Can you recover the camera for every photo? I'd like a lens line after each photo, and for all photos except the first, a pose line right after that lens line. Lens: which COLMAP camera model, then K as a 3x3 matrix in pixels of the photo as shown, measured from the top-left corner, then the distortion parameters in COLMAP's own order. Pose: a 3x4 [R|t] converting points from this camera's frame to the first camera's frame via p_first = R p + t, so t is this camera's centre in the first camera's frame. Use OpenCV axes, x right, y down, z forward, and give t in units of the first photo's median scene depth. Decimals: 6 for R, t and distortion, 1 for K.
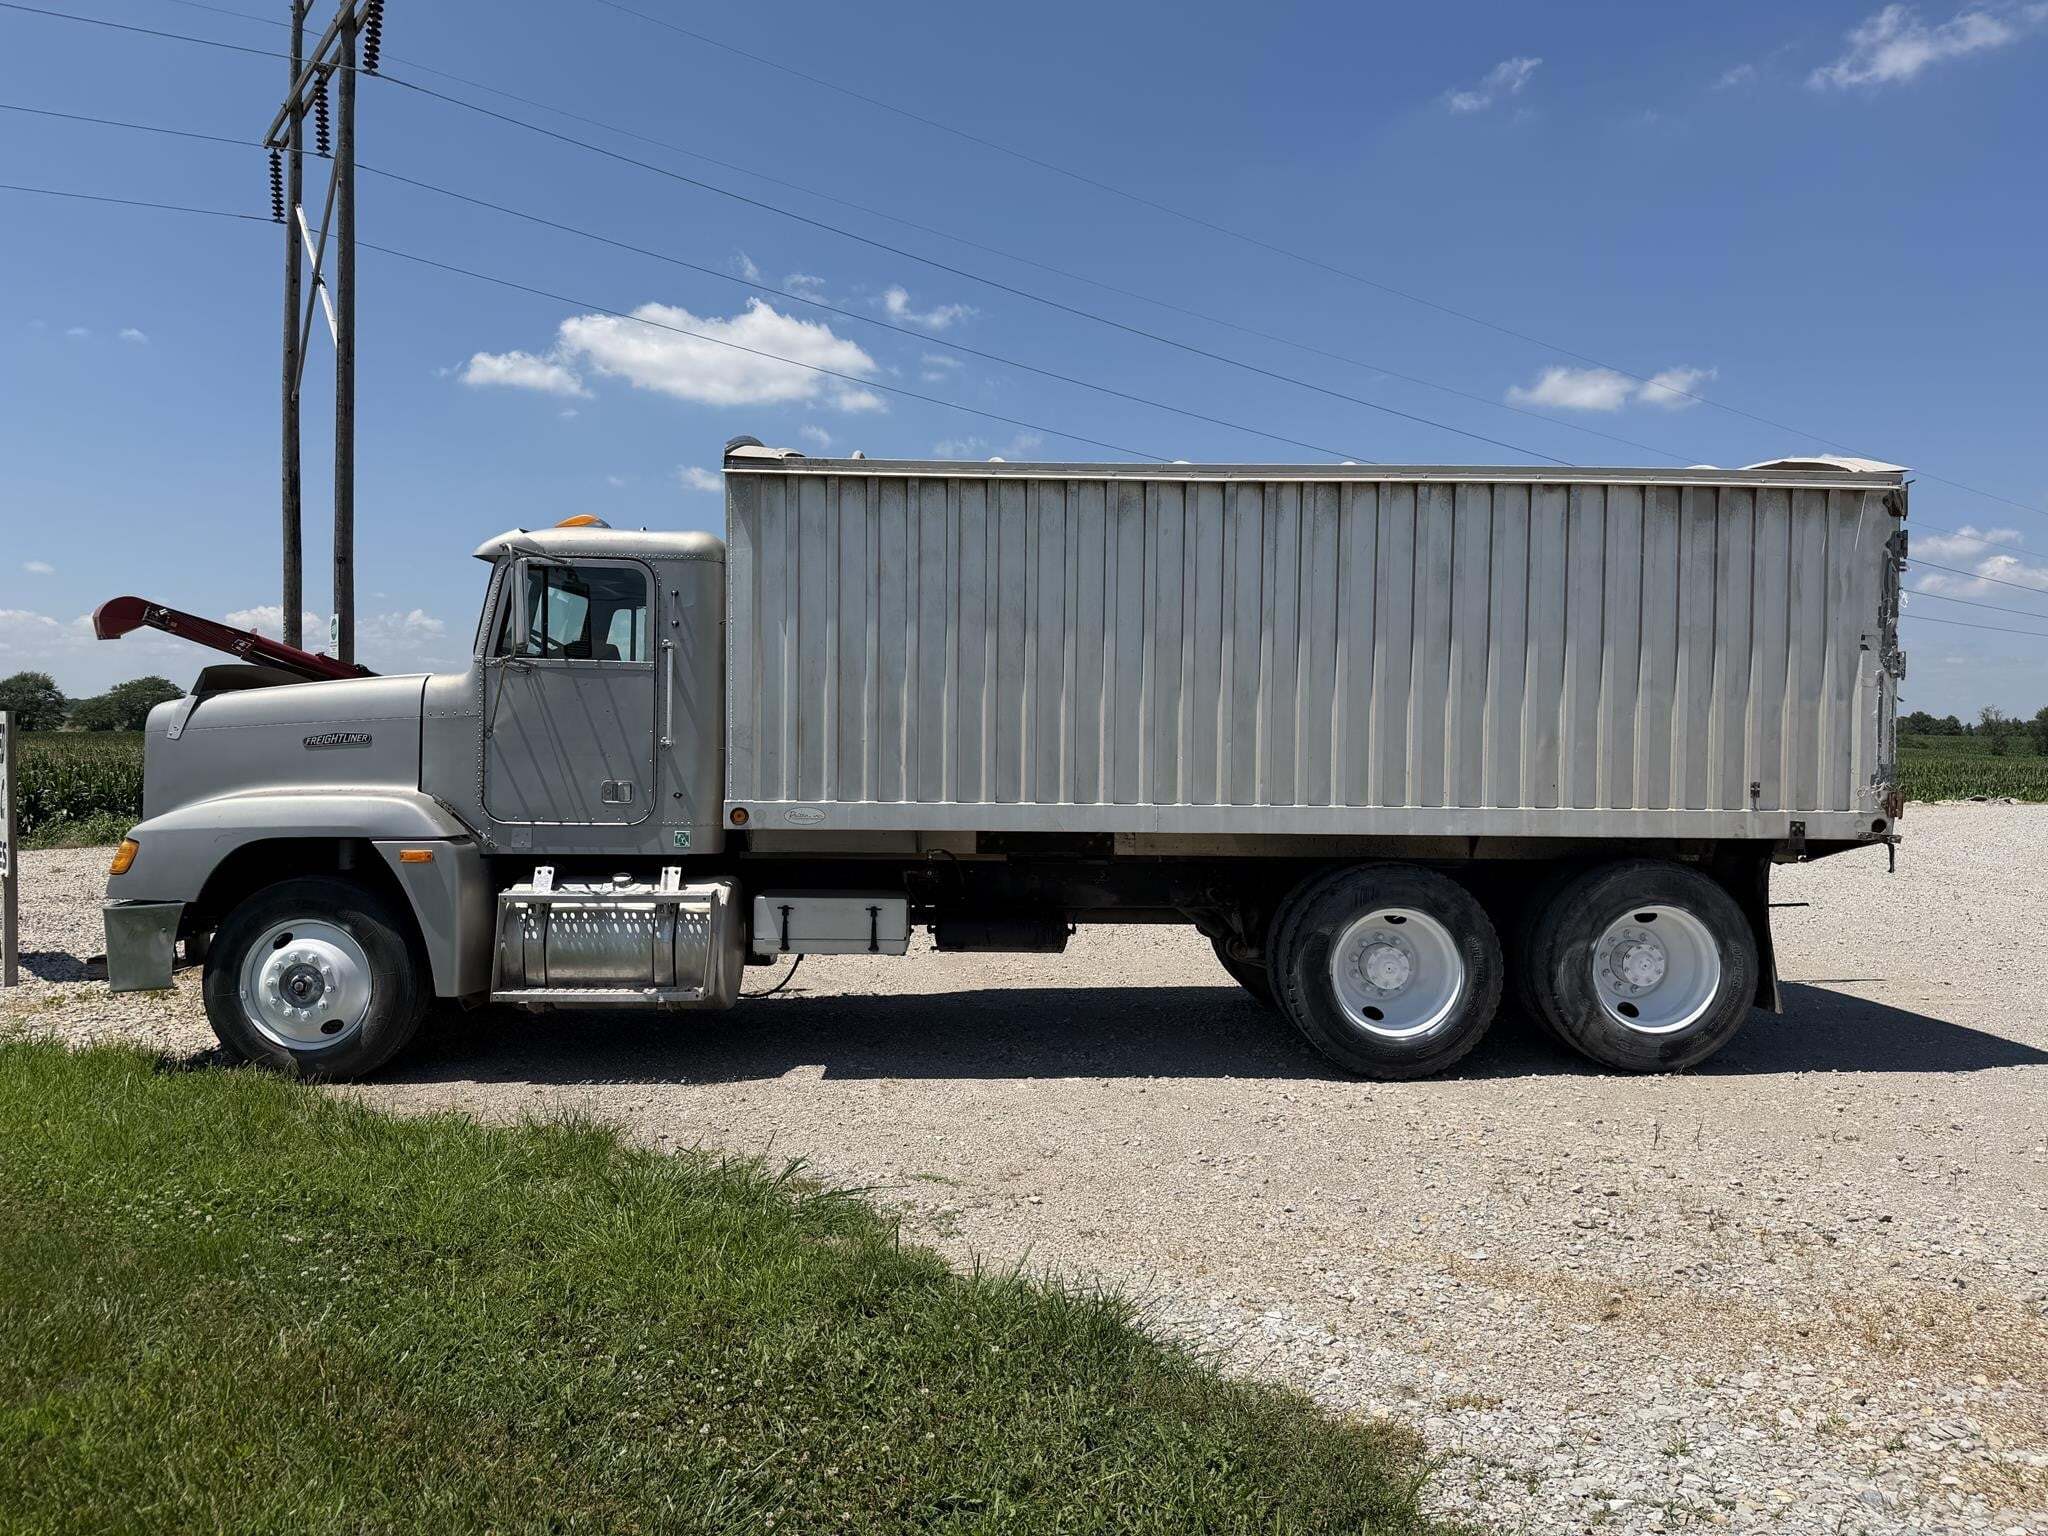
lens RADIAL K [[1469.7, 0, 1027.8], [0, 1469.7, 758.9], [0, 0, 1]] dist [0.075019, -0.112458]
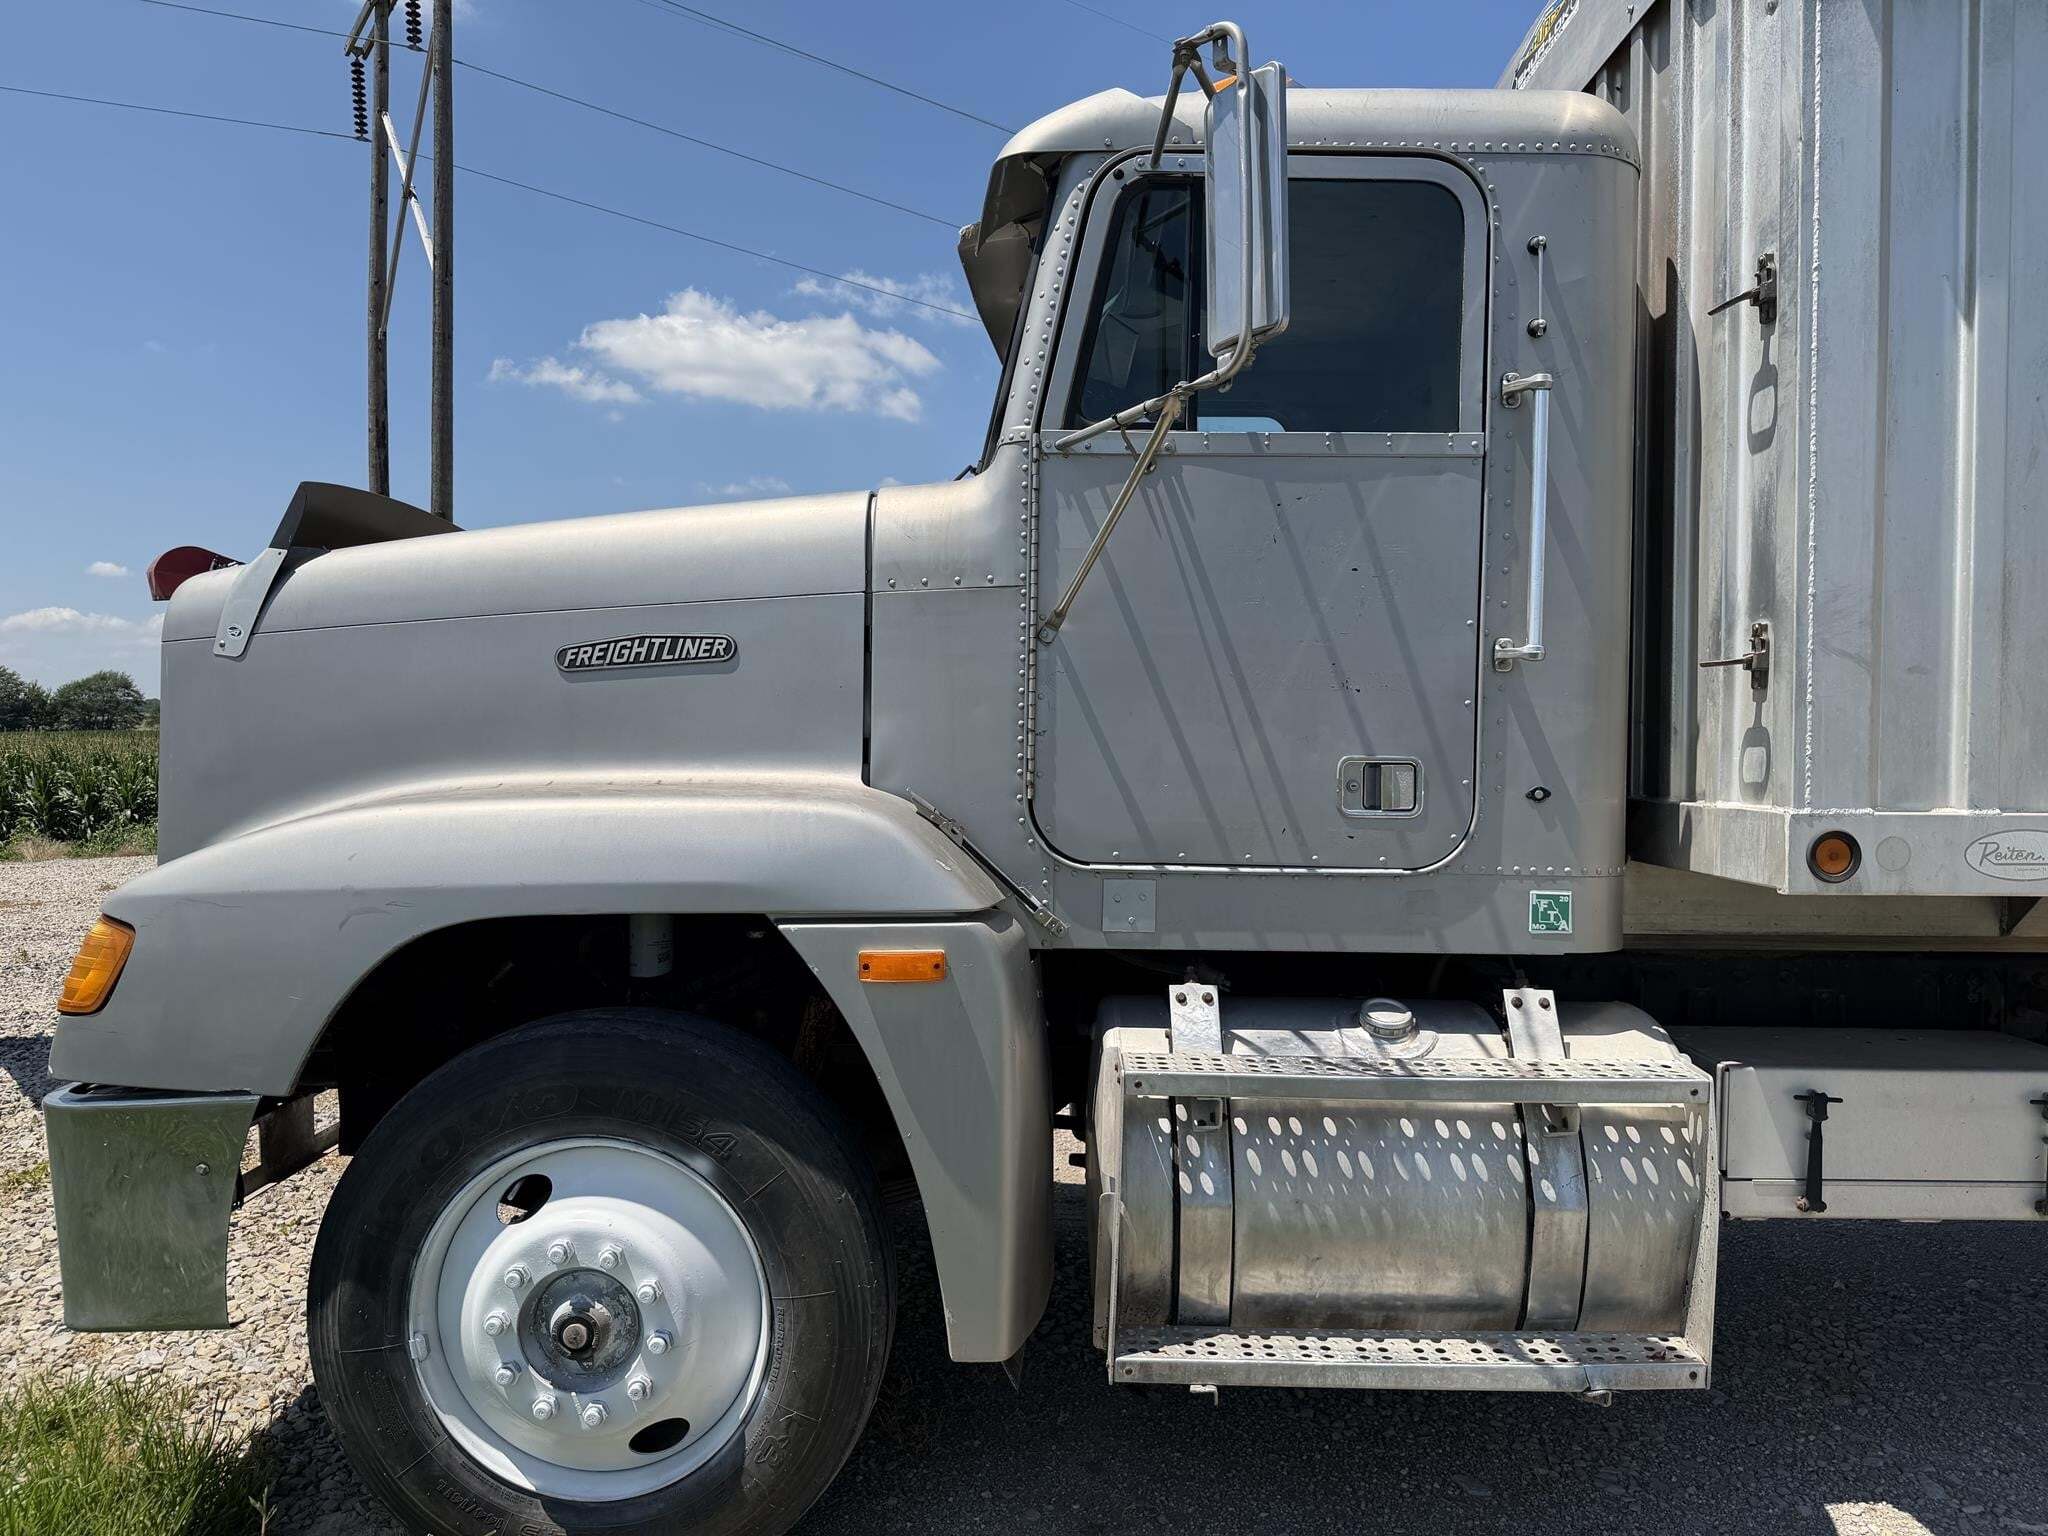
lens RADIAL K [[1456.4, 0, 1029.9], [0, 1456.4, 766.1], [0, 0, 1]] dist [0.114719, -0.180770]
pose [[0.999306, -0.002851, -0.037135, -0.356975], [0.003119, 0.999969, 0.007164, 0.014412], [0.037114, -0.007275, 0.999285, 0.632218]]
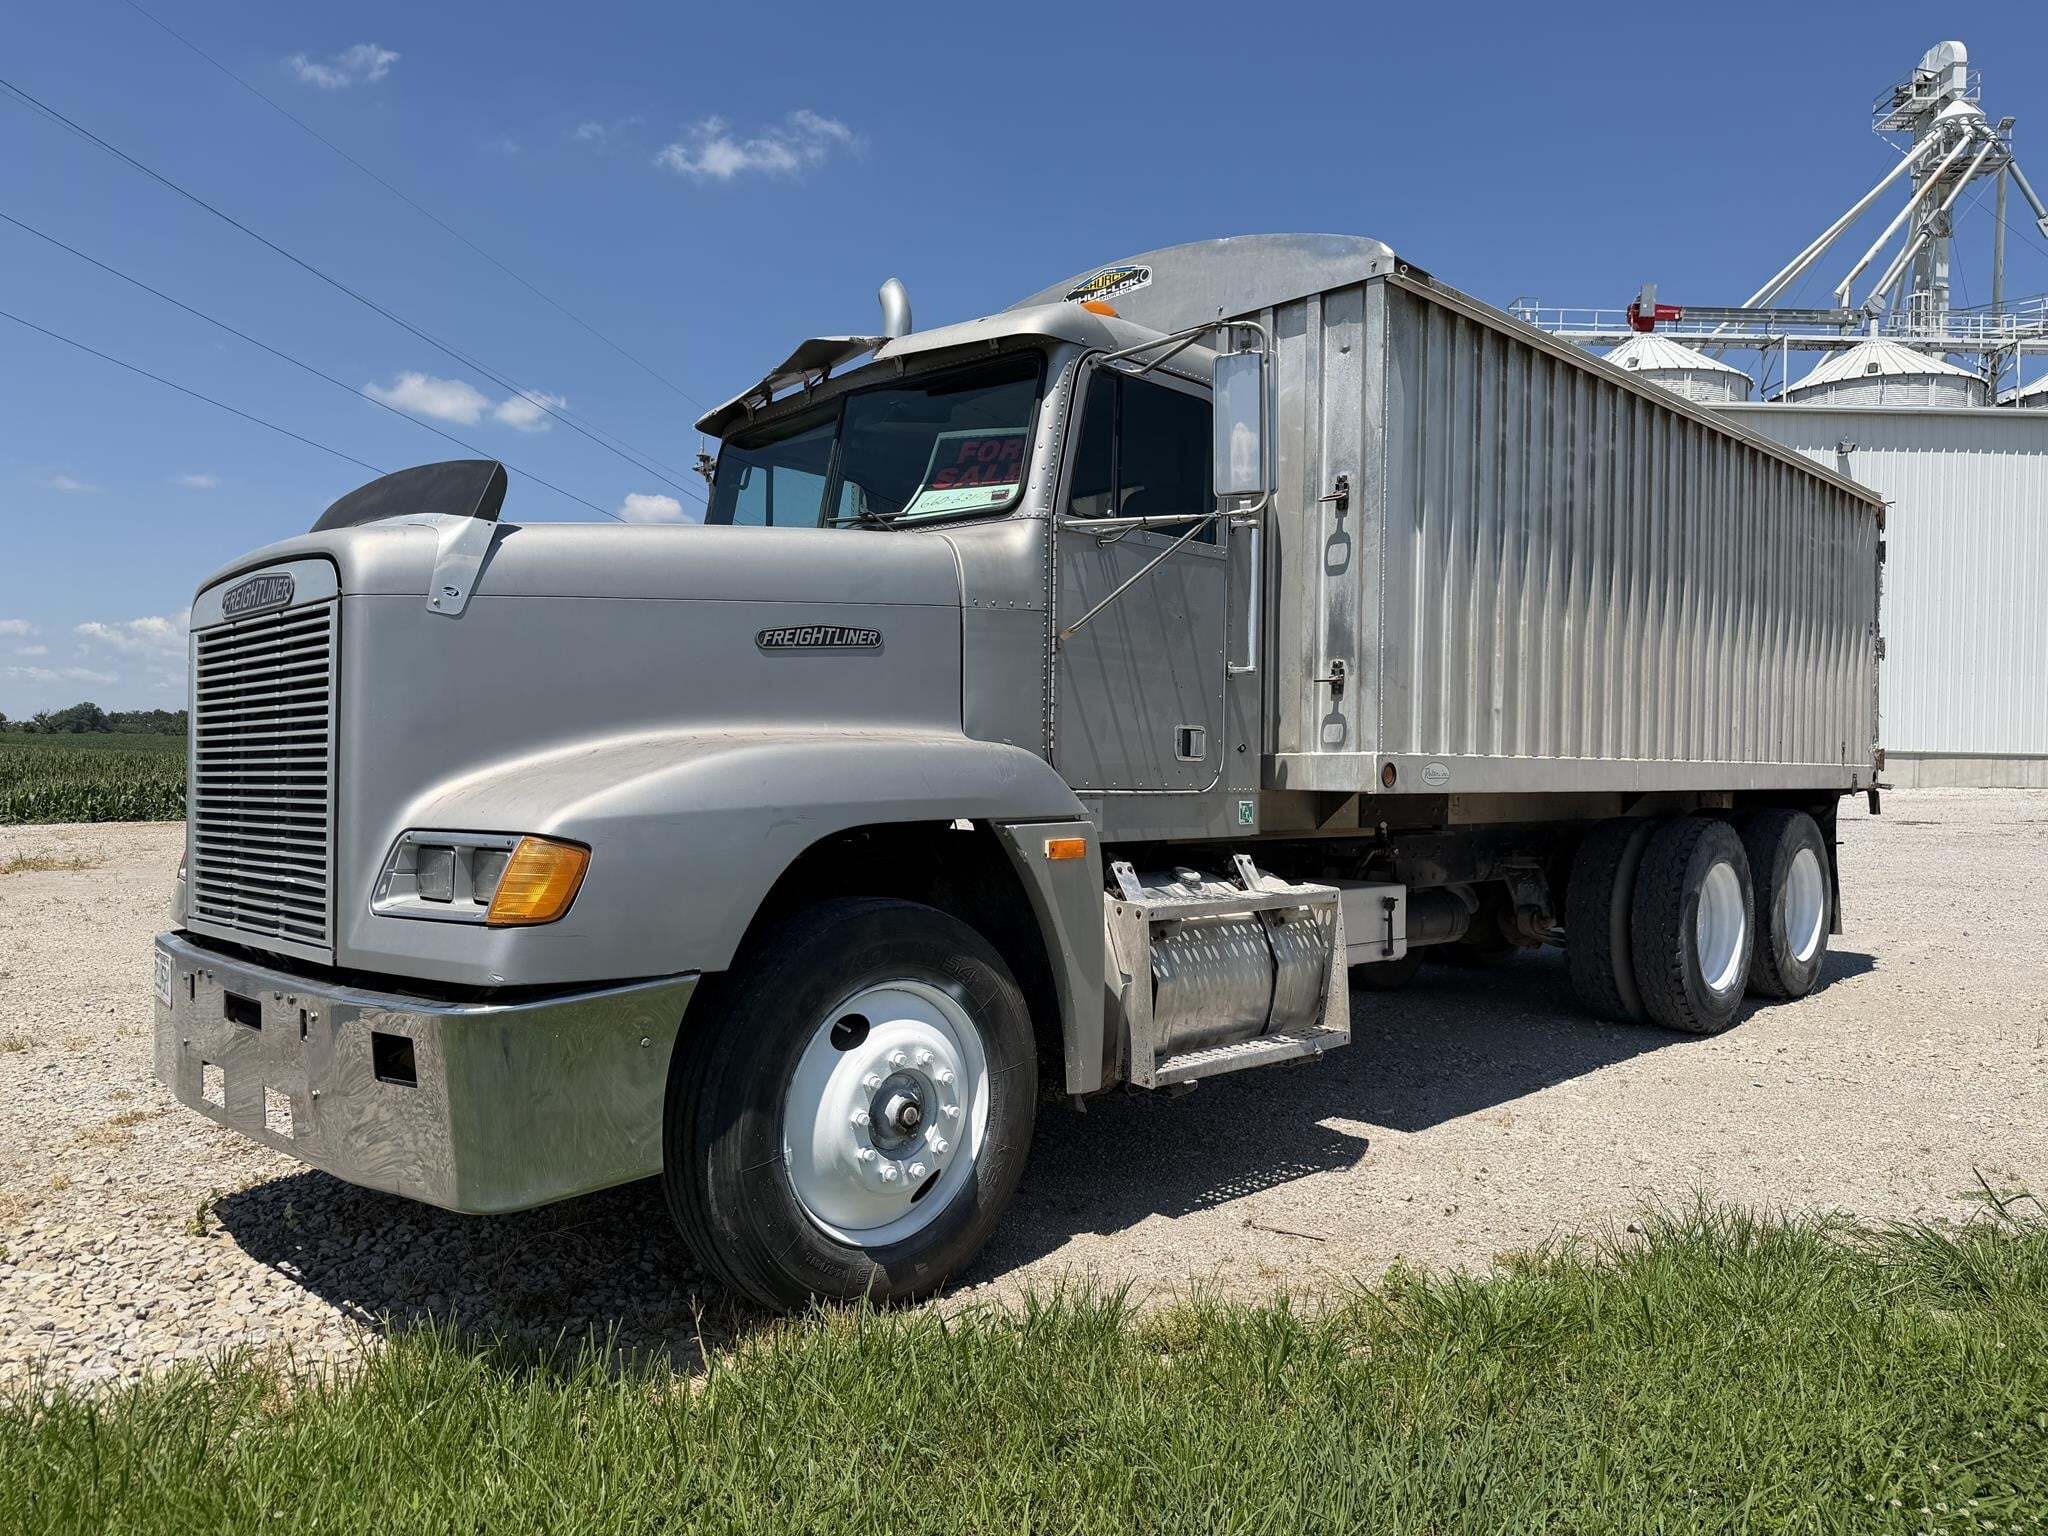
lens RADIAL K [[1417.3, 0, 1024.0], [0, 1417.3, 768.0], [0, 0, 1]] dist [0.153965, -0.195450]
pose [[0.727768, -0.003296, 0.685815, -0.770315], [0.003063, 0.999994, 0.001555, 0.032576], [-0.685816, 0.000969, 0.727774, 0.599862]]
